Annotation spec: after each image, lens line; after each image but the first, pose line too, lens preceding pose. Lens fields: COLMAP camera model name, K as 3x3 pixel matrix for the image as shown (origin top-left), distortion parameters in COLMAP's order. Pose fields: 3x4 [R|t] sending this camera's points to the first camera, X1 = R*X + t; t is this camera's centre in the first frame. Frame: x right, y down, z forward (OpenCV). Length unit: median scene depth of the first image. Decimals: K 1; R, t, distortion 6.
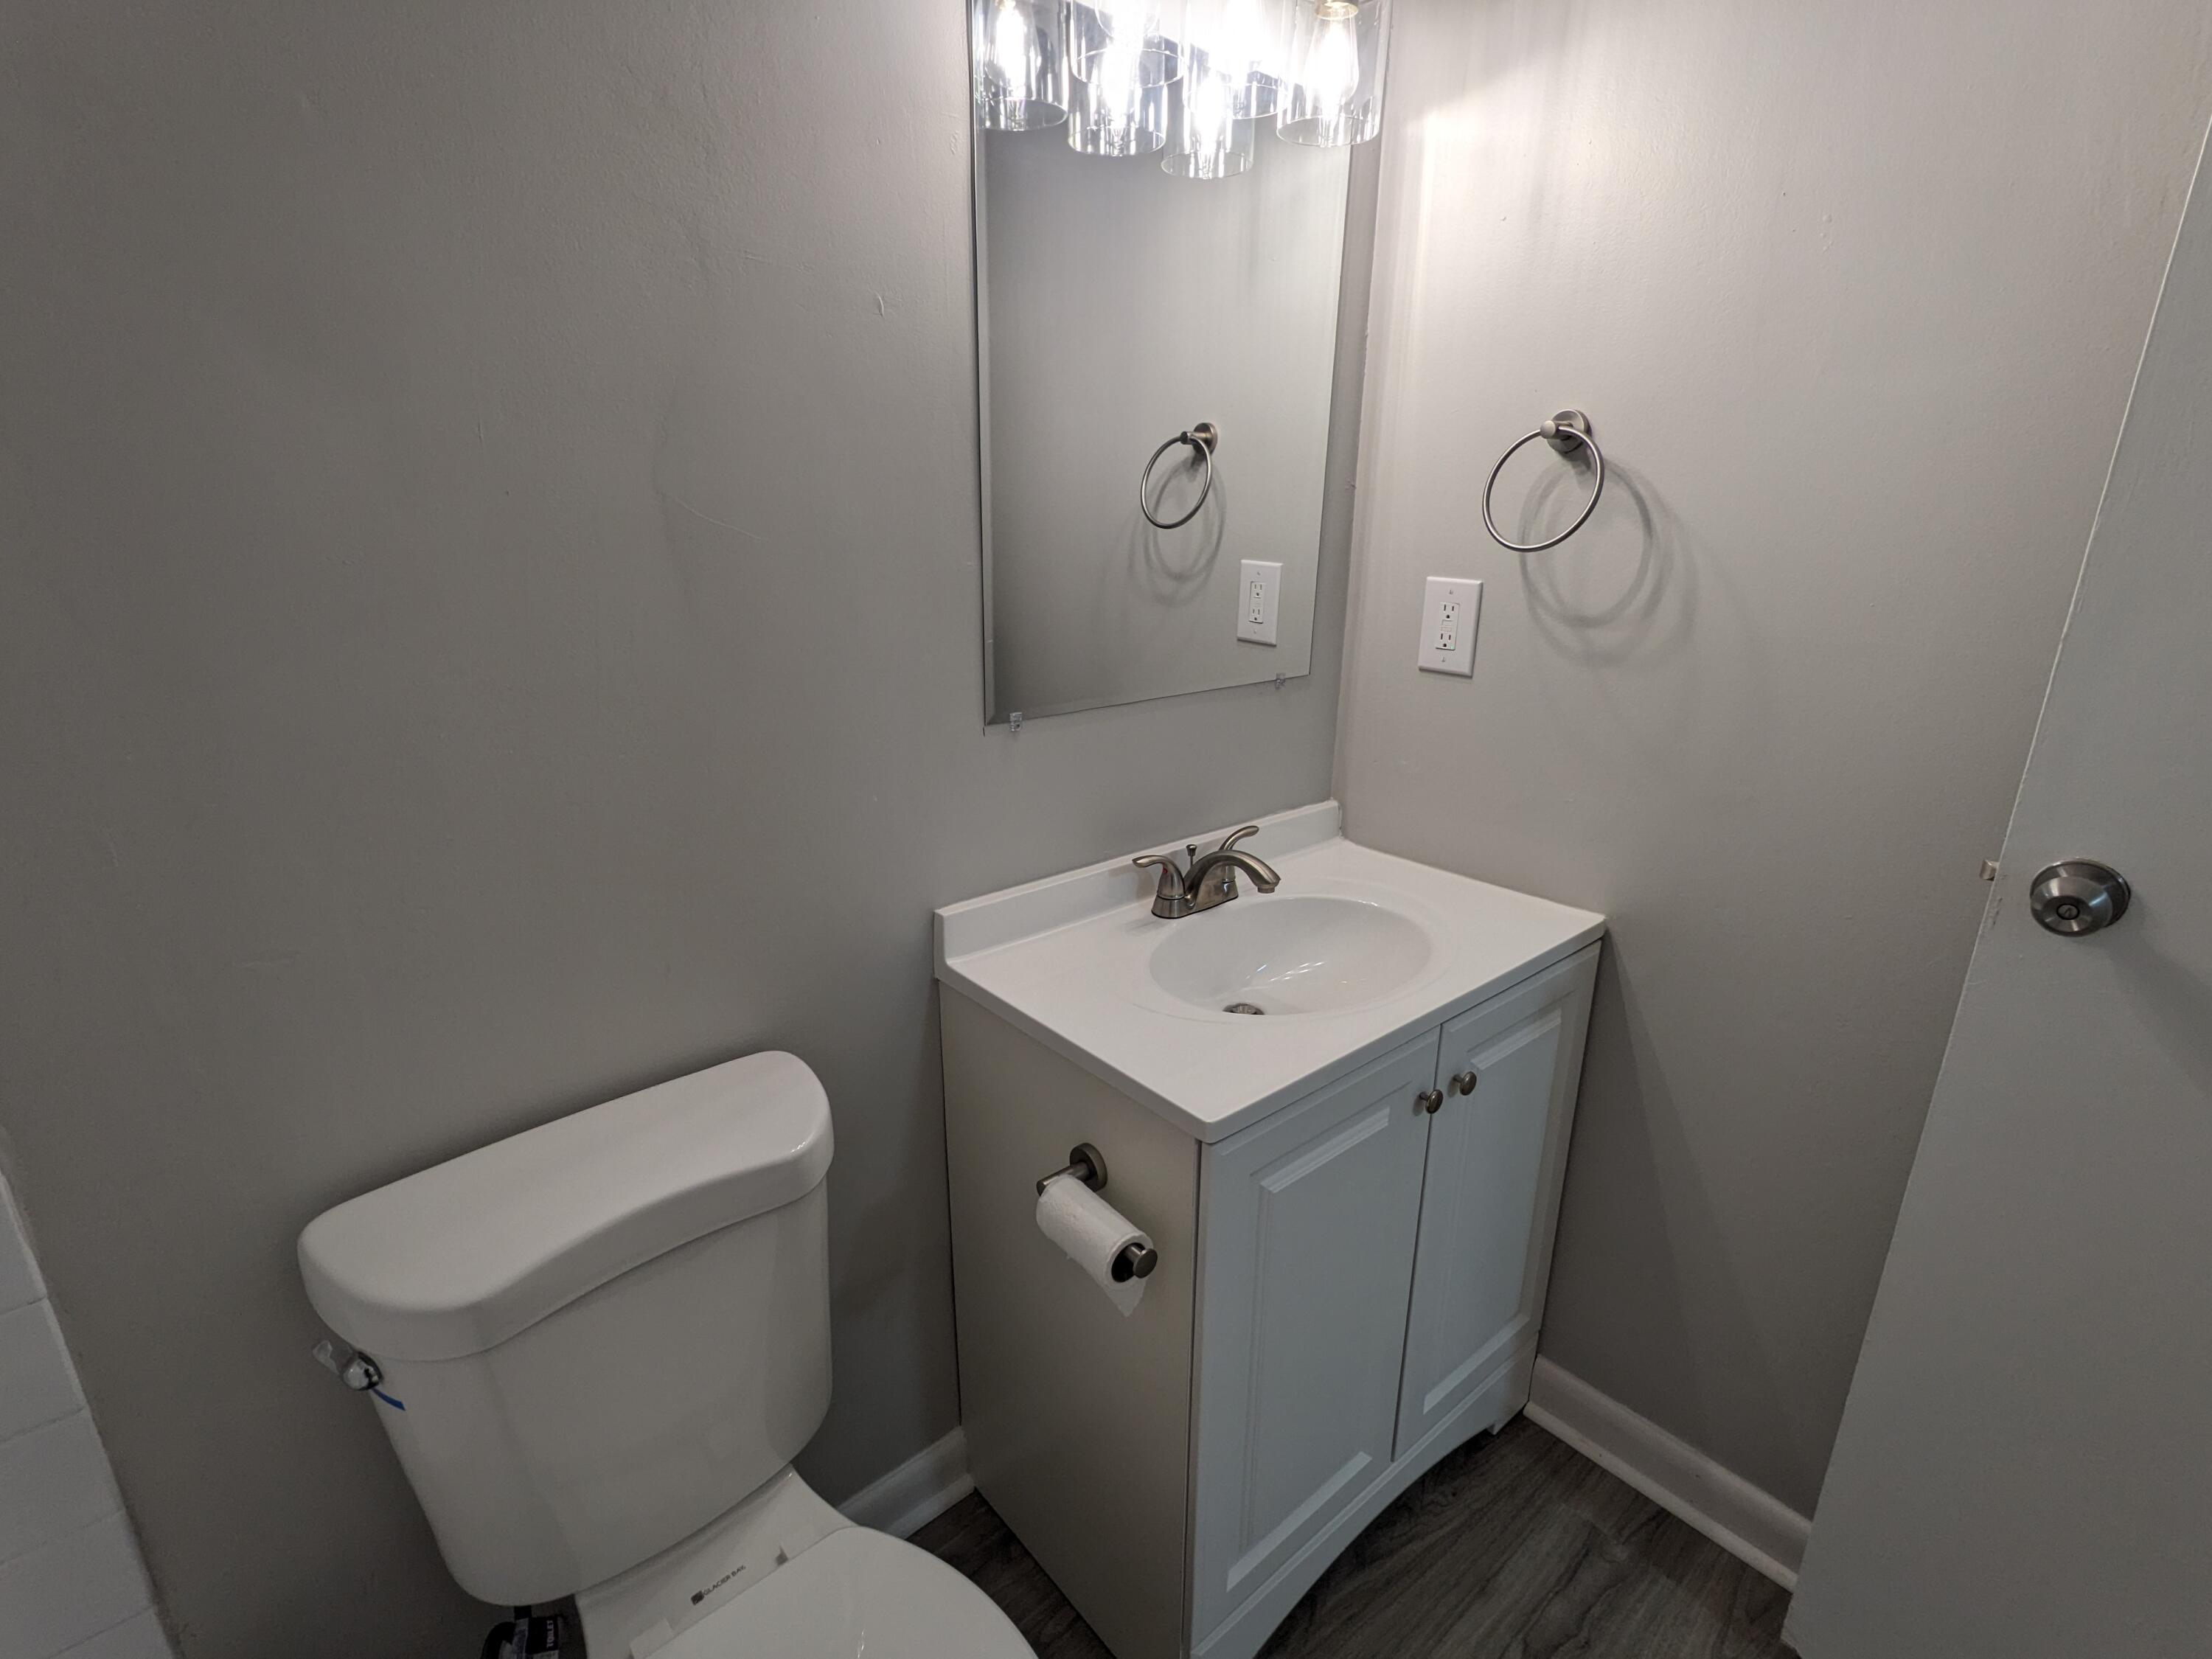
lens RADIAL K [[1071.7, 0, 1098.4], [0, 1071.7, 833.2], [0, 0, 1]] dist [0.002380, 0.000414]
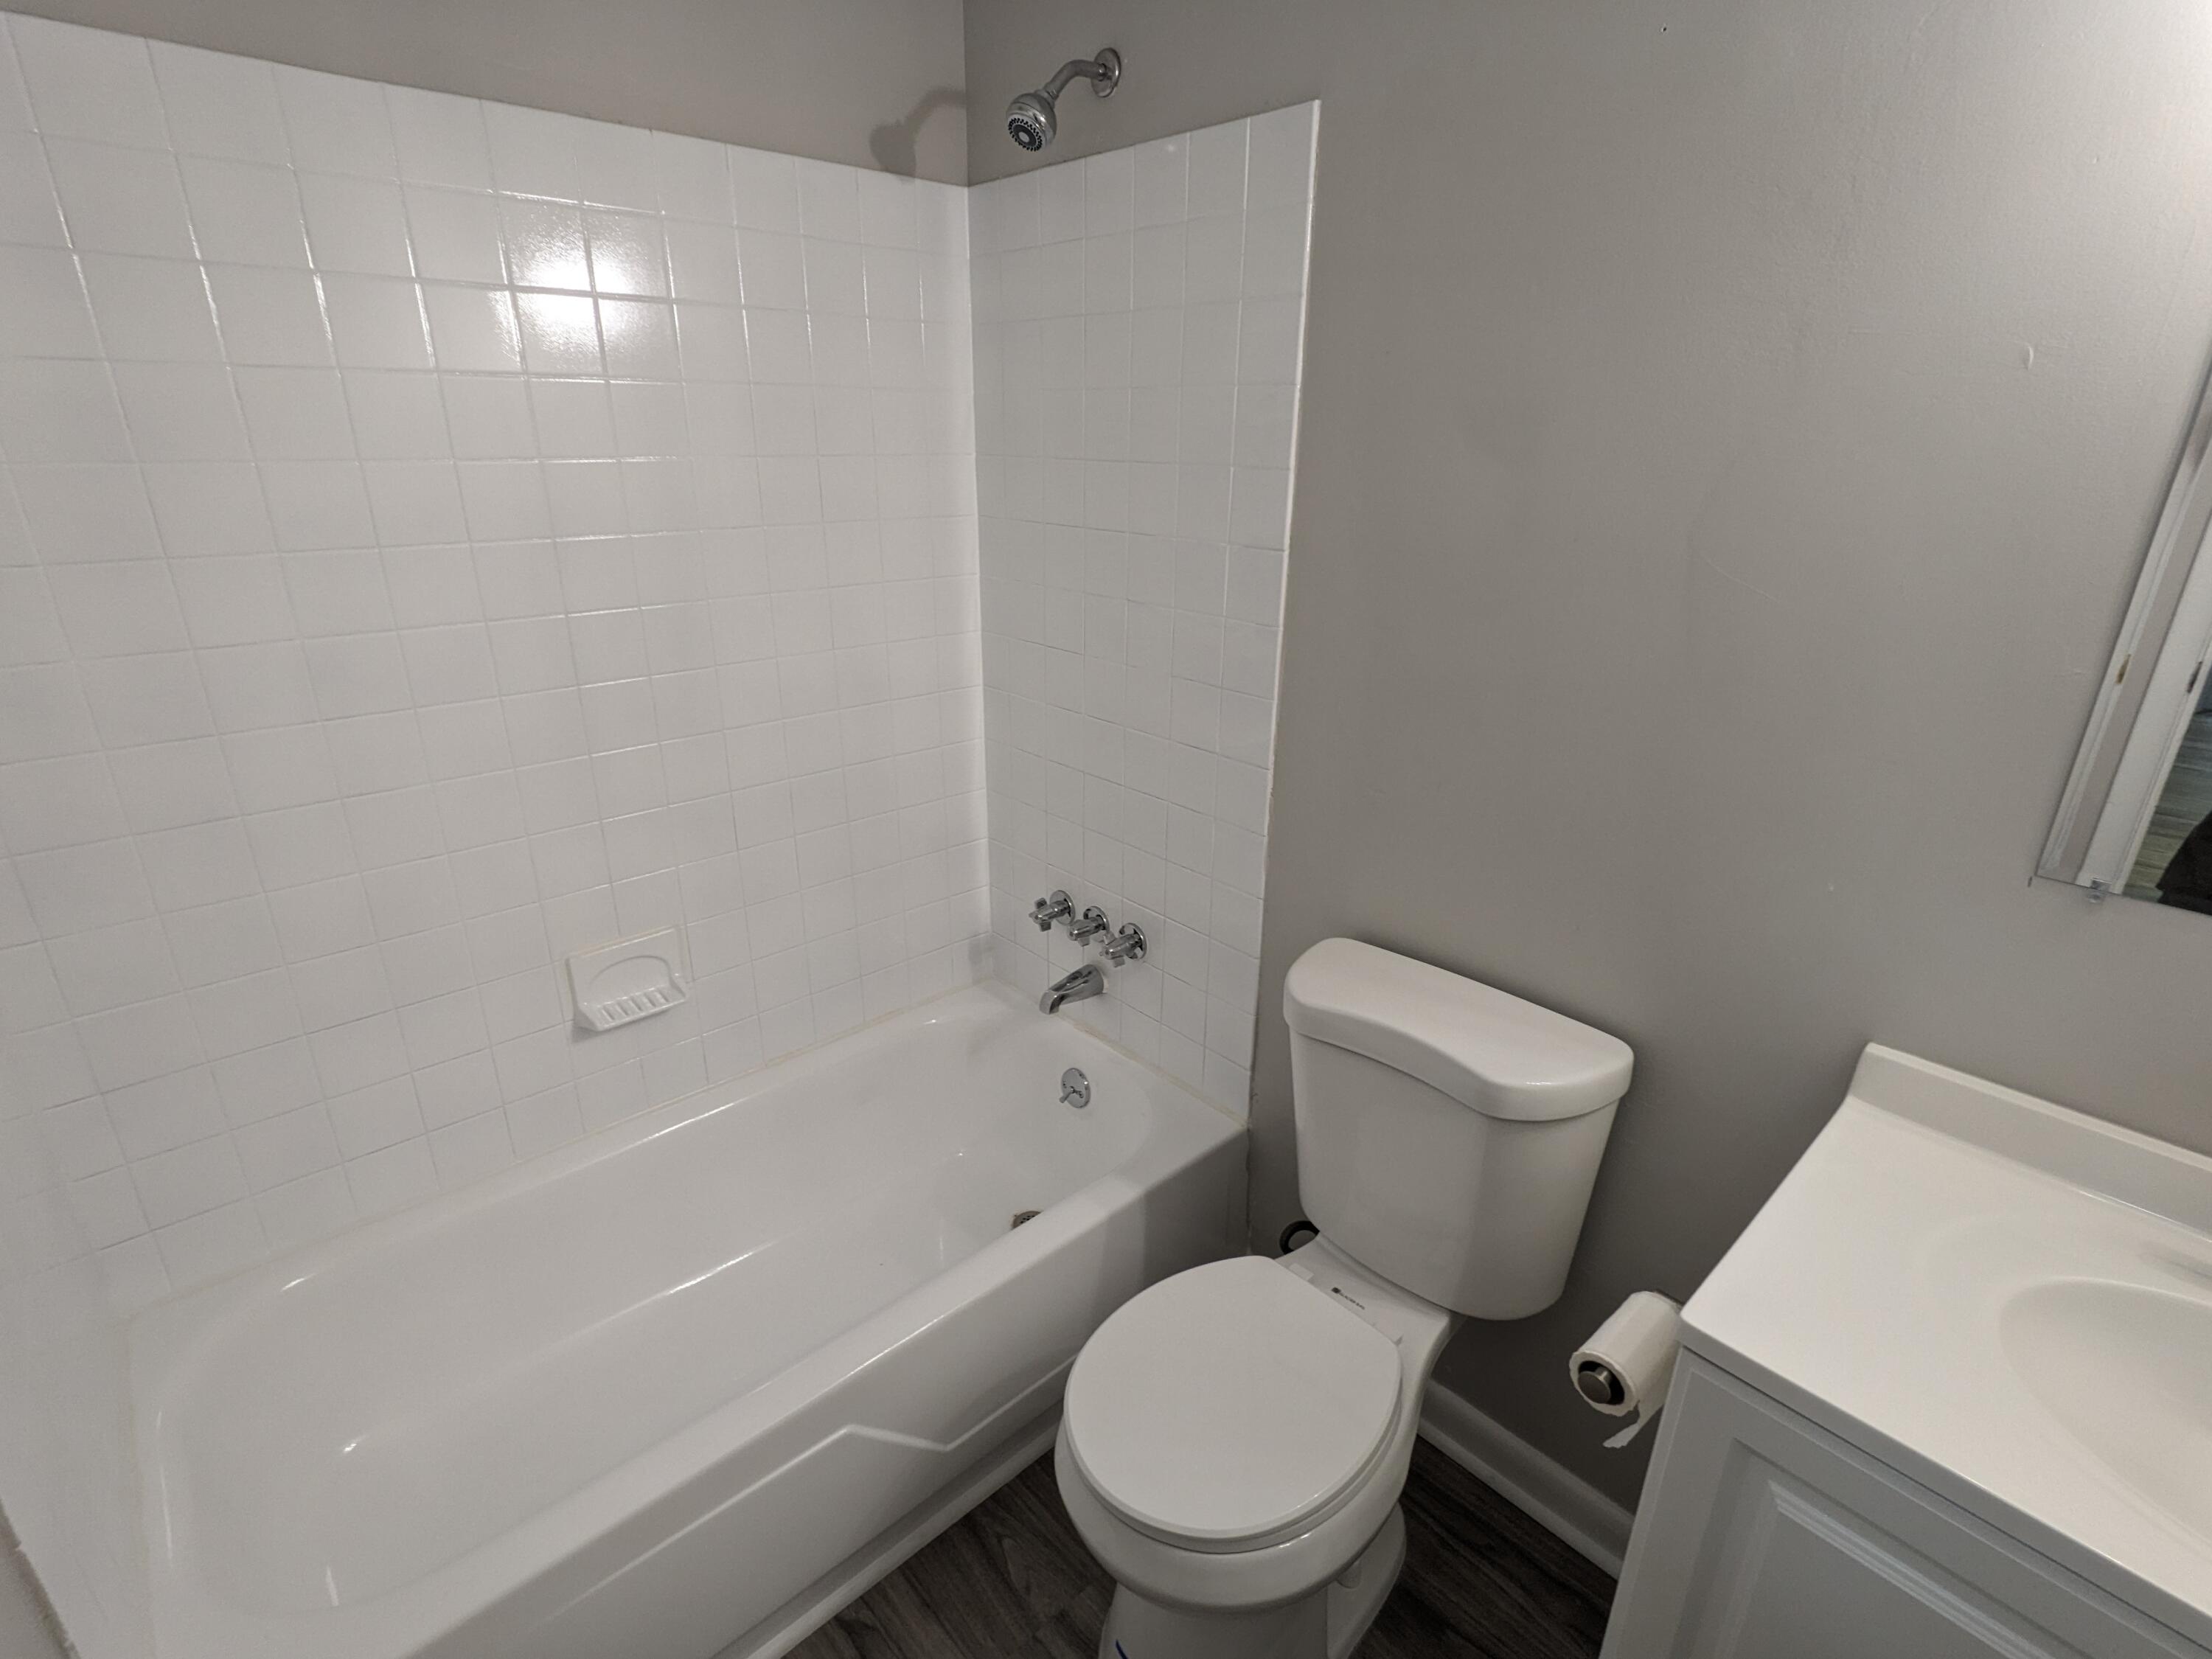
lens RADIAL K [[1071.7, 0, 1098.4], [0, 1071.7, 833.2], [0, 0, 1]] dist [0.002380, 0.000414]
pose [[0.035809, 0.353346, -0.934807, 0.703517], [-0.315862, 0.891458, 0.324861, -0.199080], [0.948129, 0.283637, 0.143531, 0.283534]]
